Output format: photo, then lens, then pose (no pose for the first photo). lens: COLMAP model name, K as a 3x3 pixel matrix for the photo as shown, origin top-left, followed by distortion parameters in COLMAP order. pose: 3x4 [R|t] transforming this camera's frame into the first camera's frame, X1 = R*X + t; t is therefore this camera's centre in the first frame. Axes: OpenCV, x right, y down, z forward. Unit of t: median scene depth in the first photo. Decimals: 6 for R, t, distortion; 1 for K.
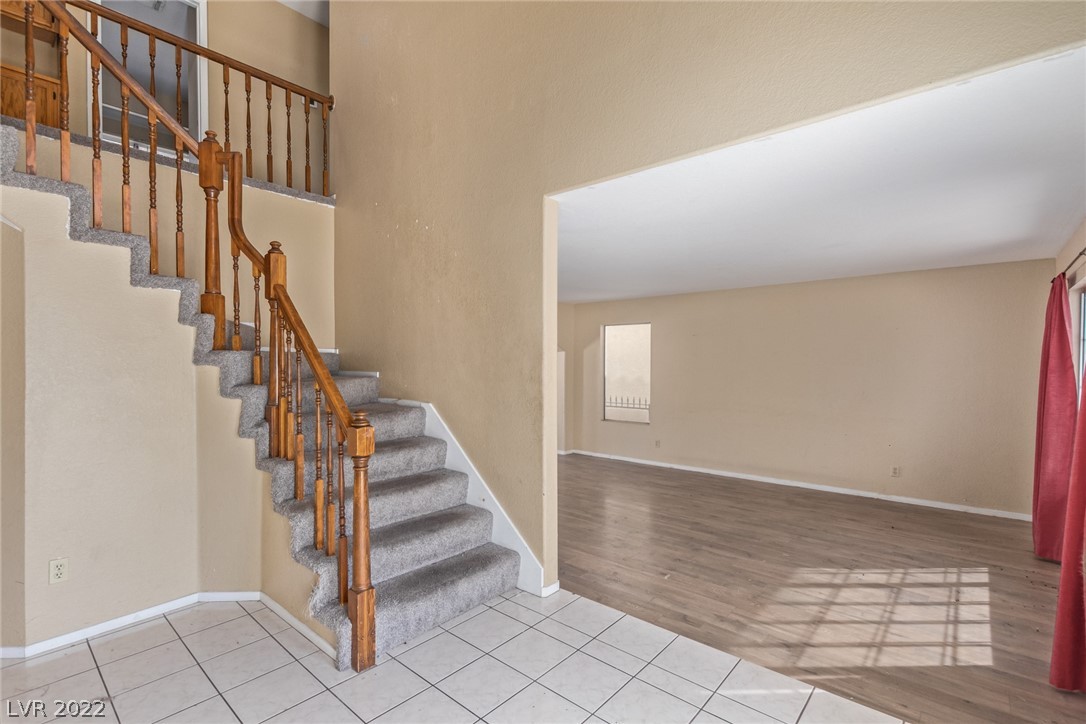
lens RADIAL K [[499.2, 0, 553.1], [0, 499.2, 369.0], [0, 0, 1]] dist [0.005635, -0.002014]
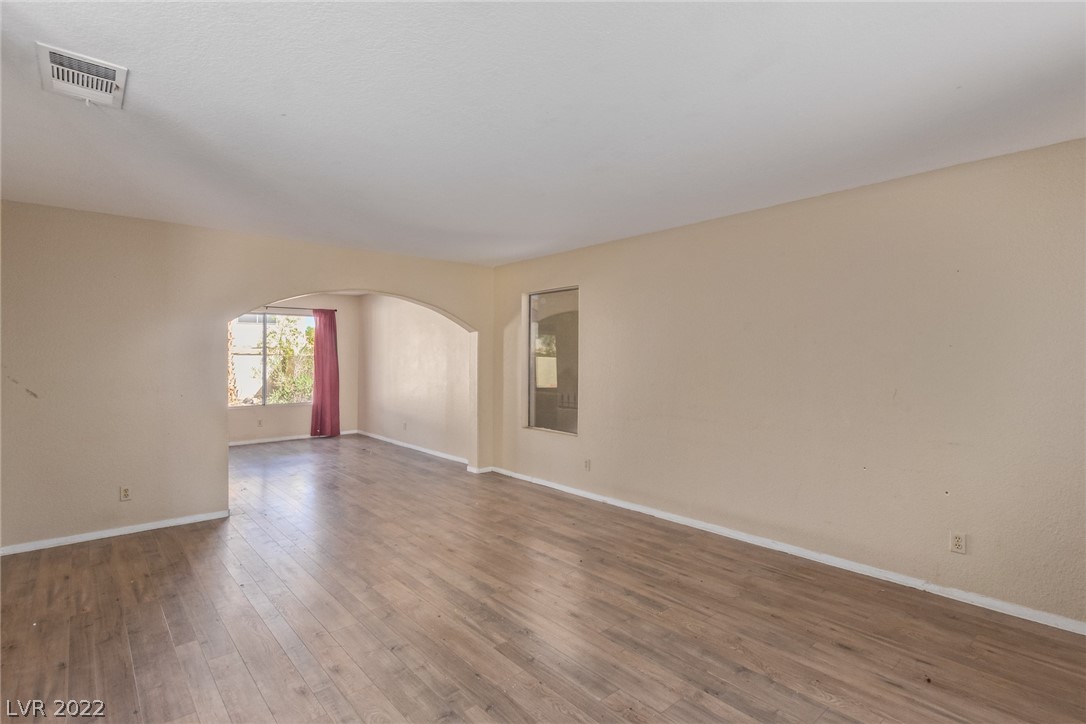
lens RADIAL K [[532.4, 0, 532.9], [0, 532.4, 362.4], [0, 0, 1]] dist [0.005074, -0.001283]
pose [[0.988073, 0.004663, -0.153915, 0.330012], [-0.005068, 0.999985, -0.002243, 0.019326], [0.153903, 0.002996, 0.988081, 0.380621]]
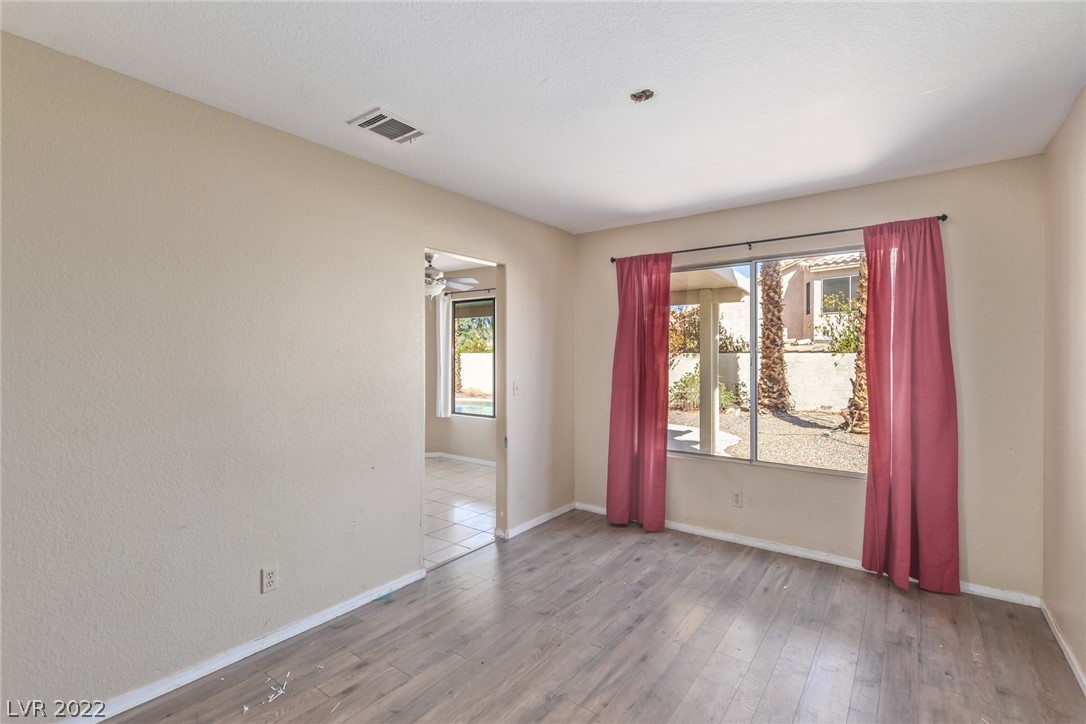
lens RADIAL K [[499.2, 0, 544.1], [0, 499.2, 355.1], [0, 0, 1]] dist [0.005635, -0.002014]
pose [[0.070020, 0.001120, -0.997545, -0.048591], [-0.012103, 0.999927, 0.000273, 0.005424], [0.997472, 0.012054, 0.070029, 1.496600]]
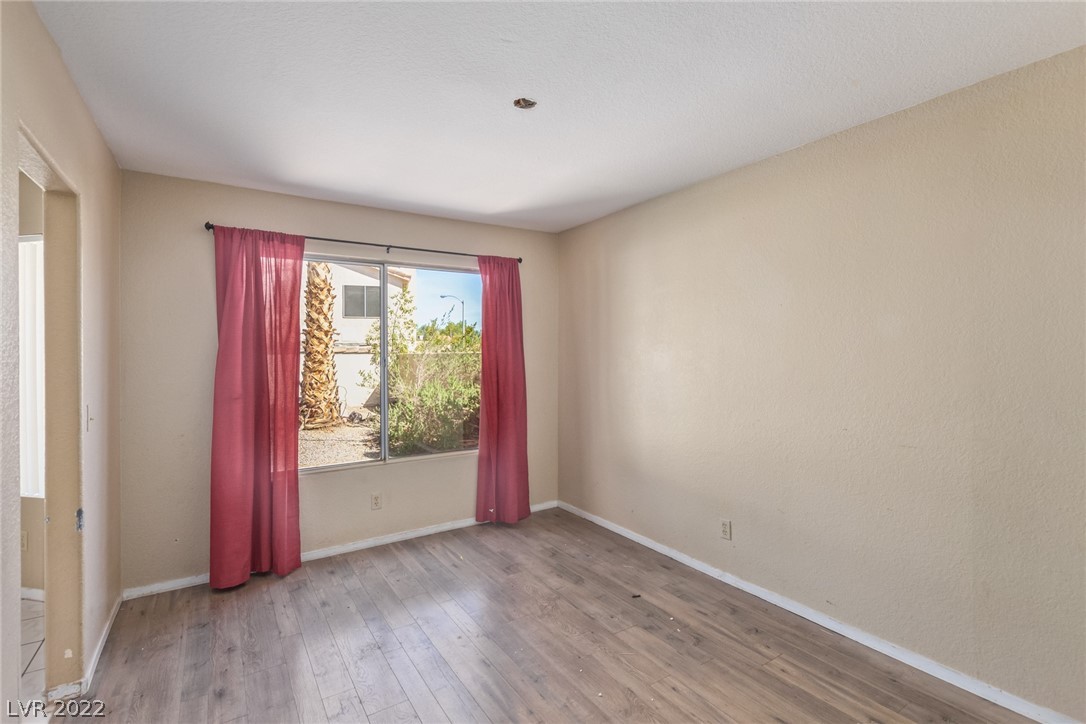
lens RADIAL K [[499.2, 0, 543.2], [0, 499.2, 350.3], [0, 0, 1]] dist [0.005635, -0.002014]
pose [[0.958620, -0.010556, -0.284494, -0.296622], [0.005718, 0.999825, -0.017830, 0.008119], [0.284632, 0.015466, 0.958512, 1.225689]]
